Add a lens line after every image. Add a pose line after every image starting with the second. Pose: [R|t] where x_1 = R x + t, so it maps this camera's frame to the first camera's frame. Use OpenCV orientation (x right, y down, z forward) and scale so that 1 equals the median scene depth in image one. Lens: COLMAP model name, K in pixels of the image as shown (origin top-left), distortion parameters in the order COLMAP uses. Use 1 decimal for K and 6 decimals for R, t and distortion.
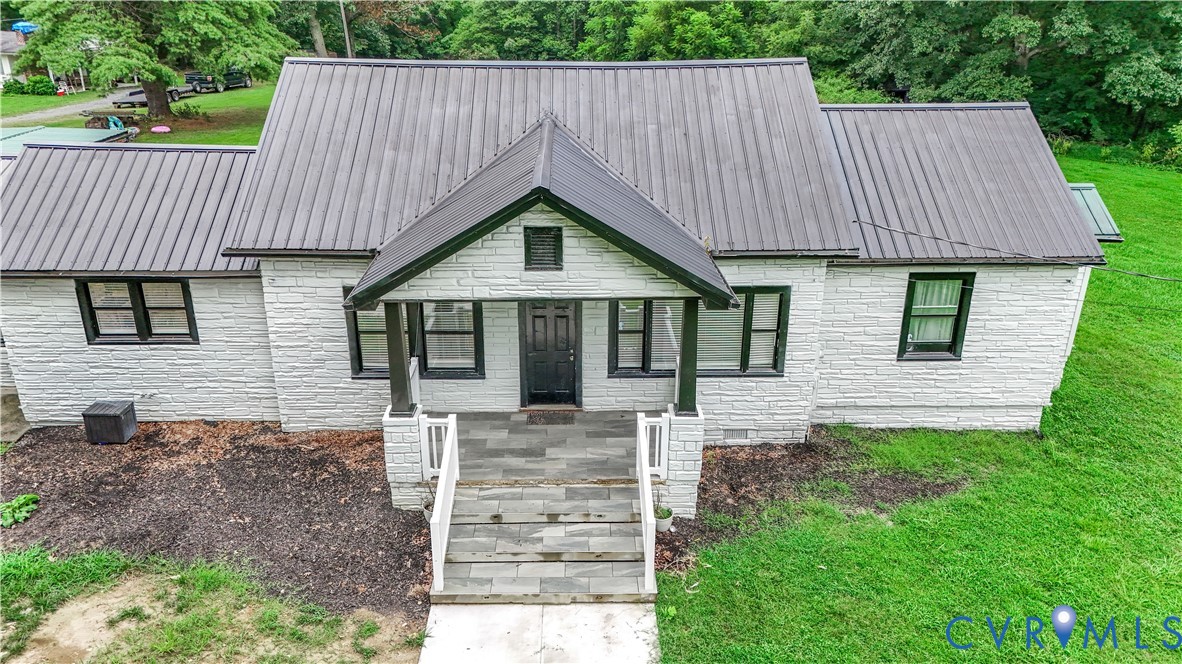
lens RADIAL K [[866.3, 0, 587.8], [0, 866.3, 334.4], [0, 0, 1]] dist [0.047970, -0.007801]
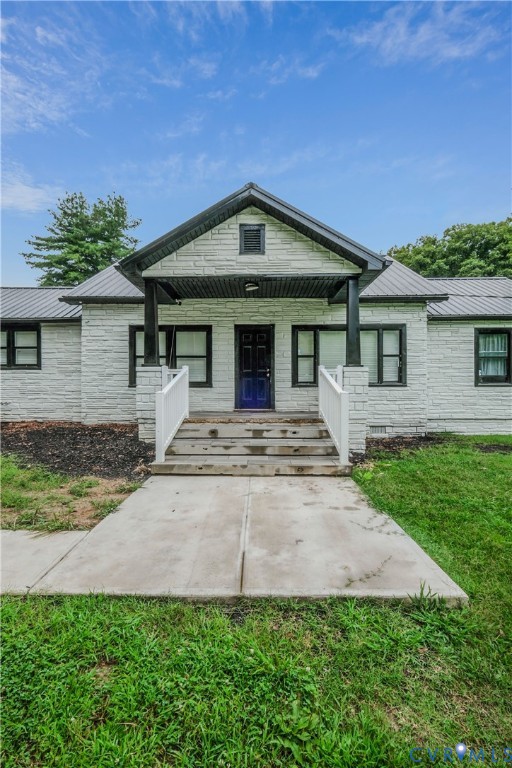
lens RADIAL K [[356.1, 0, 250.0], [0, 356.1, 388.5], [0, 0, 1]] dist [-0.008246, 0.002017]
pose [[0.999067, -0.006835, -0.042652, -0.024364], [-0.009491, 0.928538, -0.371116, 0.293478], [0.042141, 0.371175, 0.927606, 0.418588]]
